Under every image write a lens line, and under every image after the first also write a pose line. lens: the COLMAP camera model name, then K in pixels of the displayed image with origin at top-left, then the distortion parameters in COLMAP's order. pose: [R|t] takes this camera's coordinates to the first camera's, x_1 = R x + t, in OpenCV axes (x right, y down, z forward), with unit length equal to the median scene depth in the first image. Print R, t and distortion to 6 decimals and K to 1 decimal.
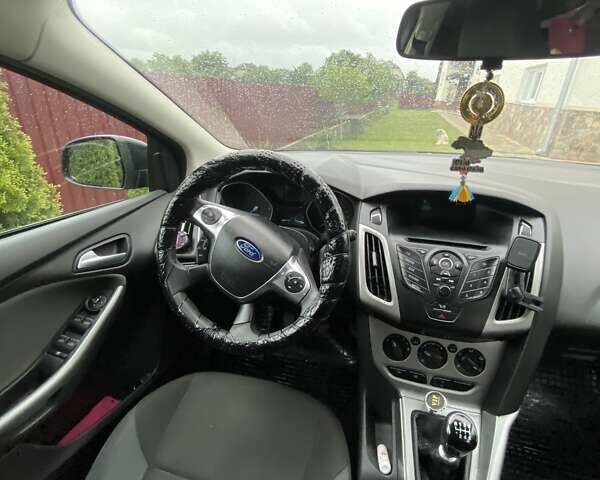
lens RADIAL K [[346.8, 0, 312.3], [0, 346.8, 237.0], [0, 0, 1]] dist [0.072595, -0.068253]
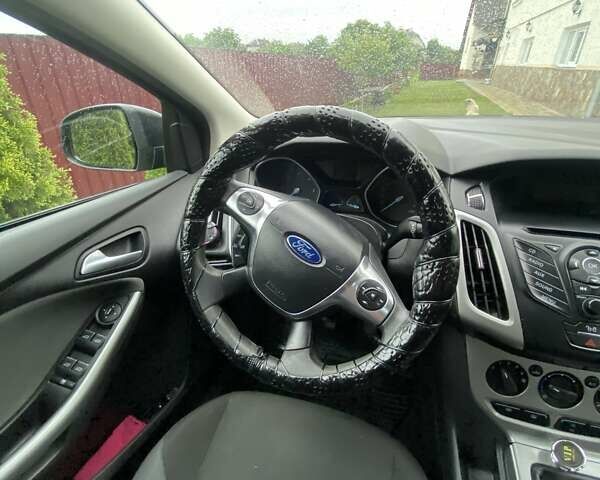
lens RADIAL K [[346.8, 0, 312.3], [0, 346.8, 237.0], [0, 0, 1]] dist [0.072595, -0.068253]
pose [[0.998599, -0.017007, -0.050104, -0.117950], [0.019893, 0.998137, 0.057682, -0.027376], [0.049029, -0.058598, 0.997077, 0.257919]]
